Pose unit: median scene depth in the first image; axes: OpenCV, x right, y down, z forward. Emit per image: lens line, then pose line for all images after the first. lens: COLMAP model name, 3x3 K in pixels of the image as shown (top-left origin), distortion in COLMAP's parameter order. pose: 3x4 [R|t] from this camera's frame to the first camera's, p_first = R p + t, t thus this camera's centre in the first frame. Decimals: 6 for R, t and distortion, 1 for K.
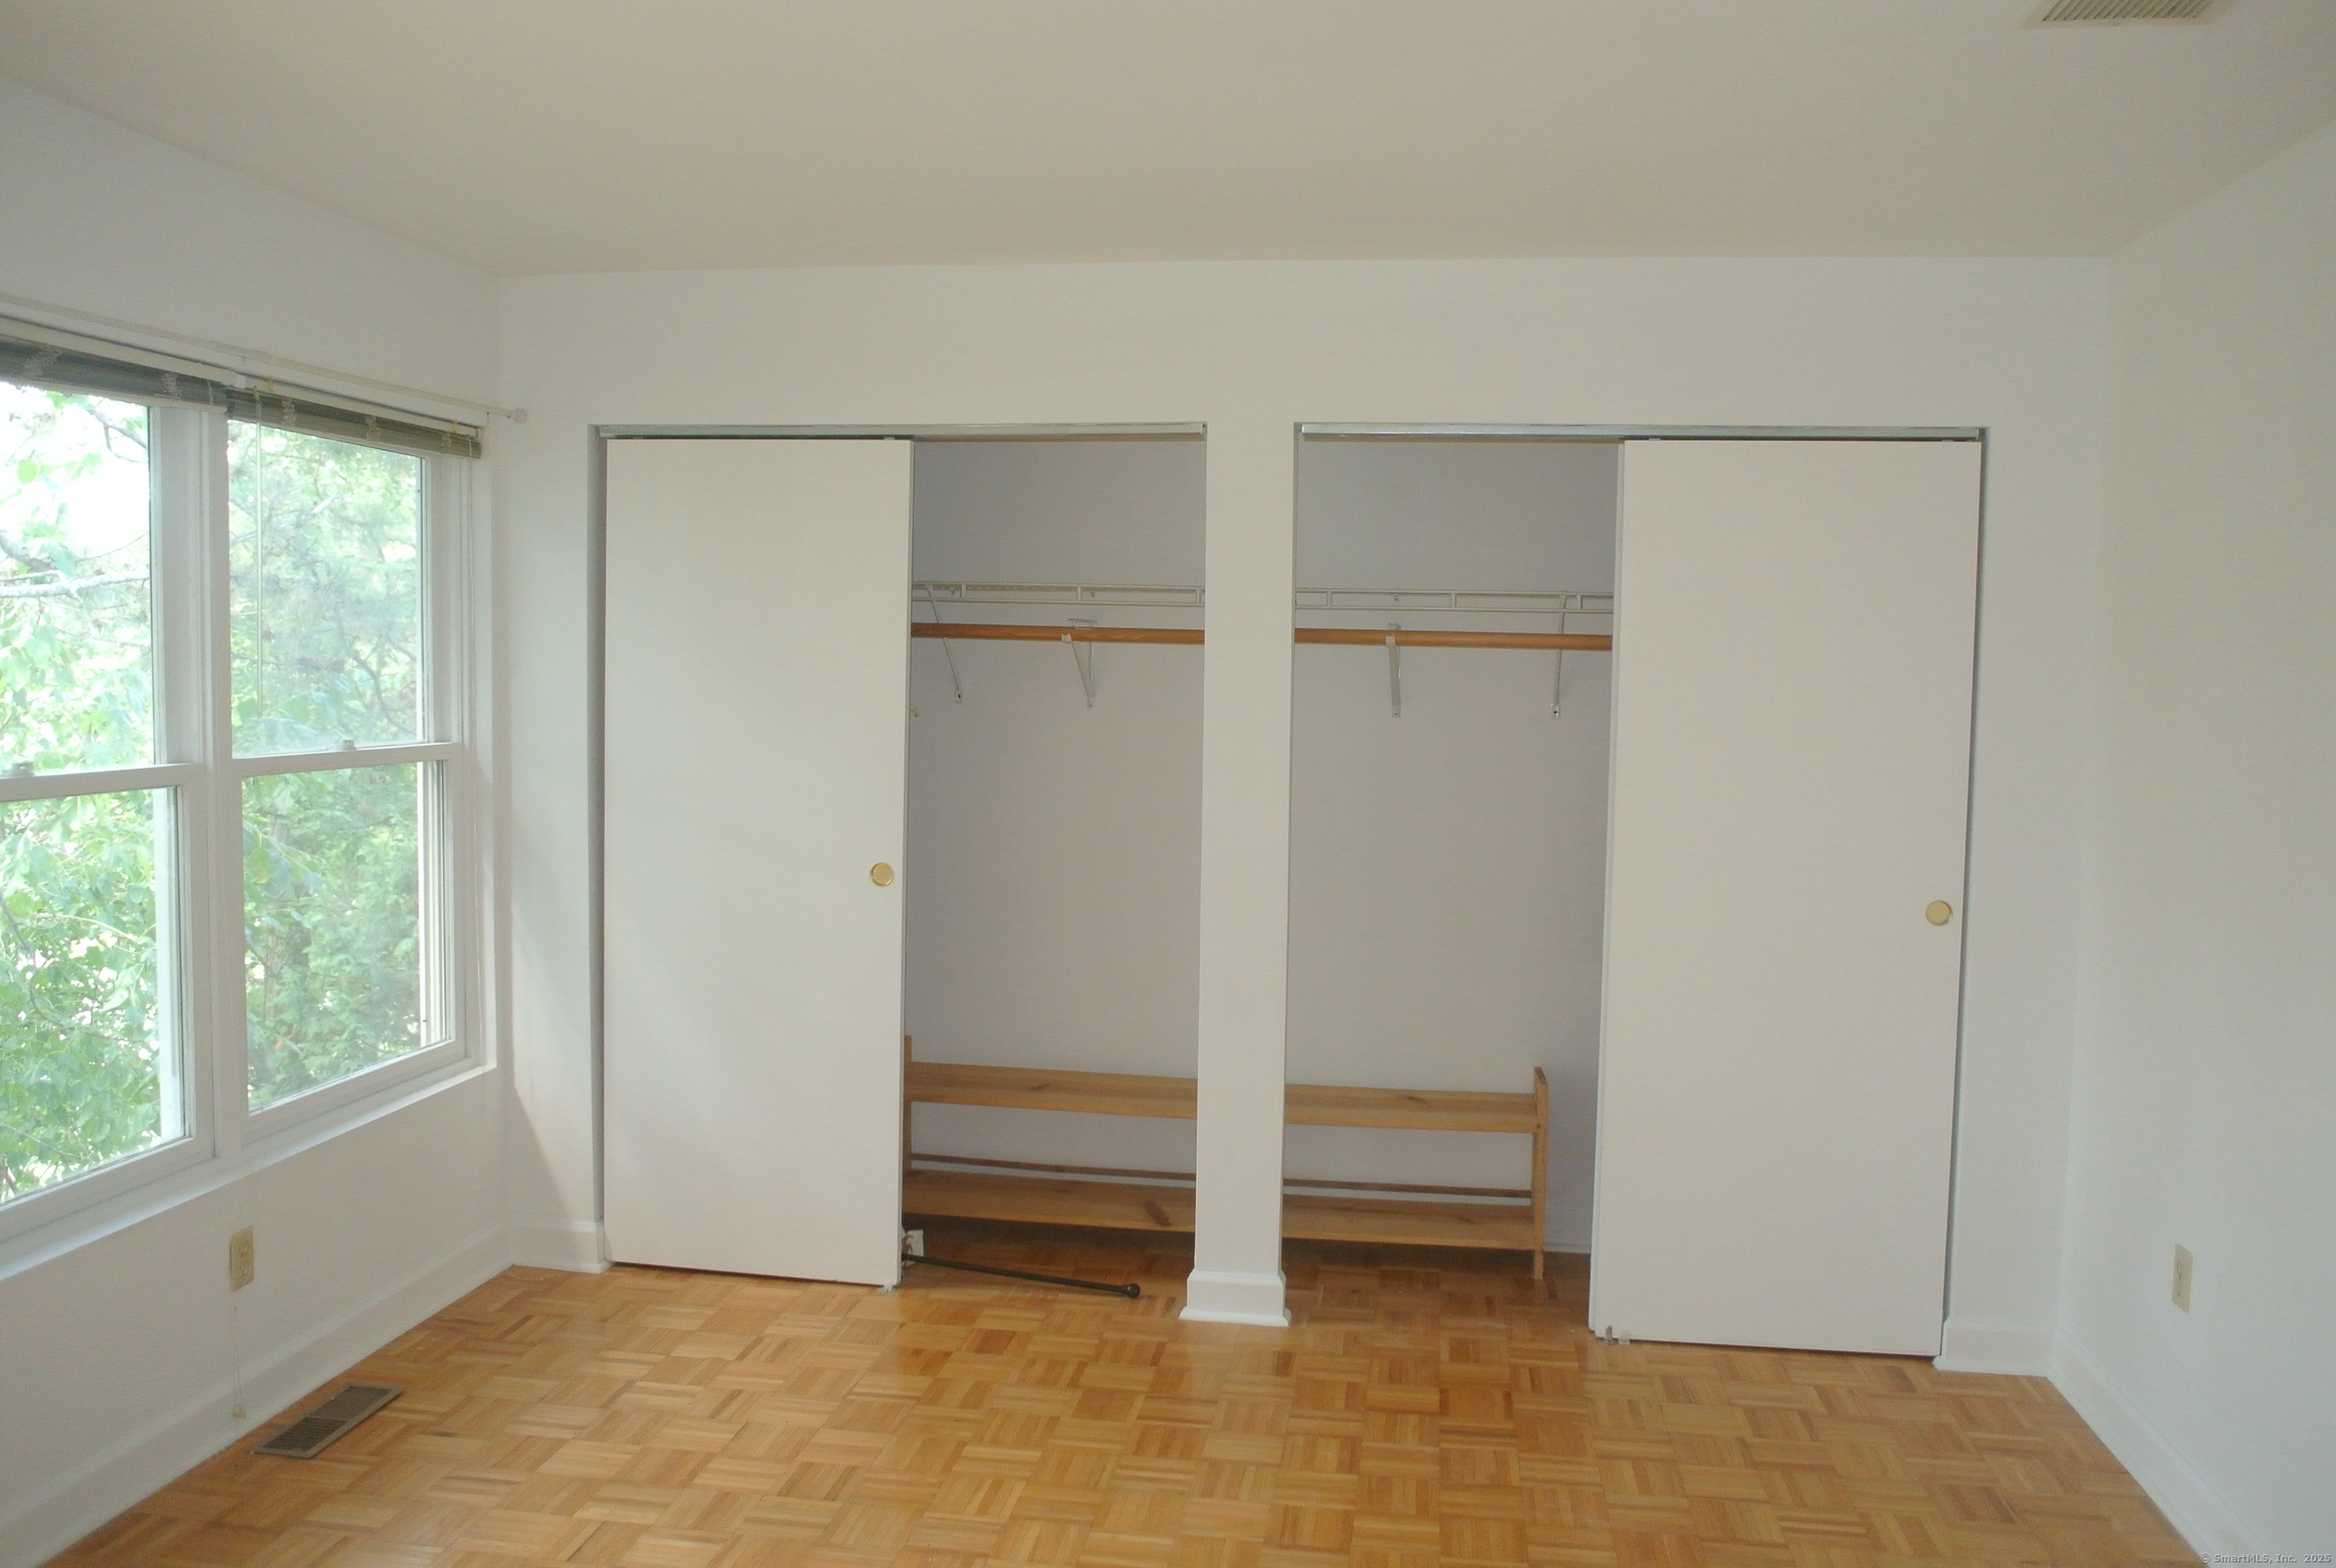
lens RADIAL K [[1854.6, 0, 1167.3], [0, 1854.6, 776.3], [0, 0, 1]] dist [-0.068807, 0.013859]
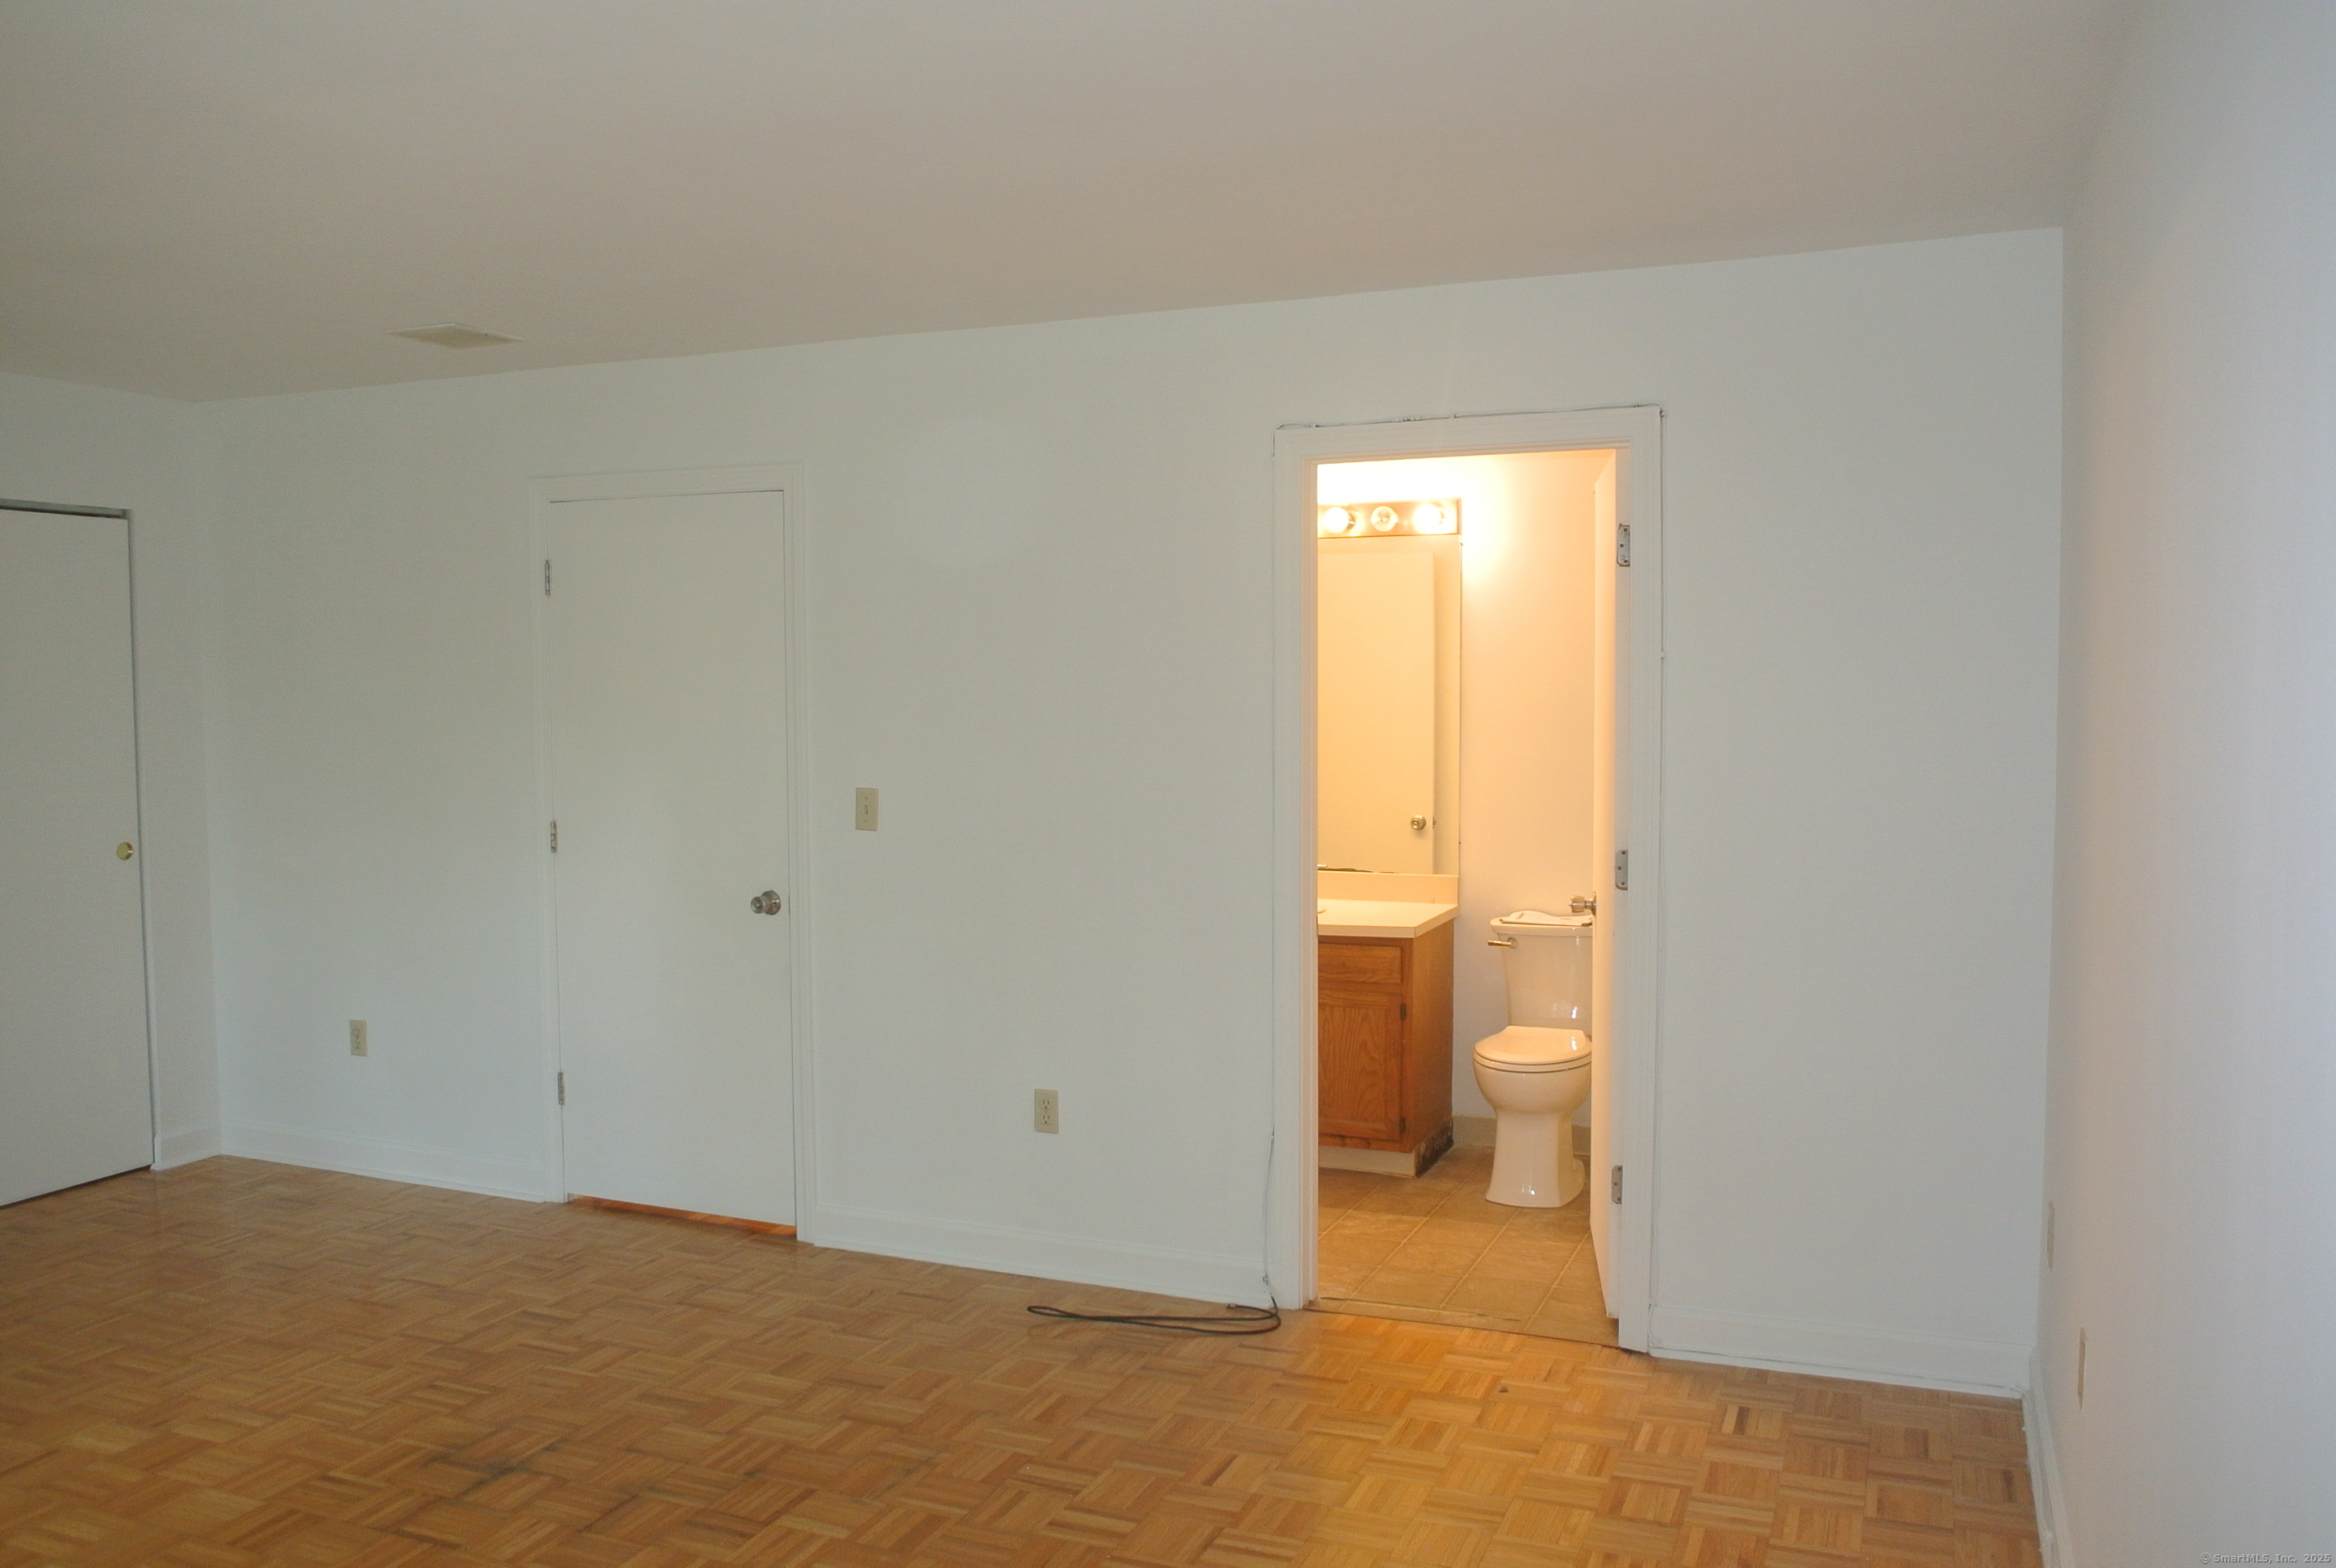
lens RADIAL K [[1854.6, 0, 1168.3], [0, 1854.6, 784.8], [0, 0, 1]] dist [-0.068807, 0.013859]
pose [[0.237643, -0.074417, 0.968498, -0.753582], [0.072178, 0.995657, 0.058793, -0.000440], [-0.968667, 0.055933, 0.241982, -0.125831]]
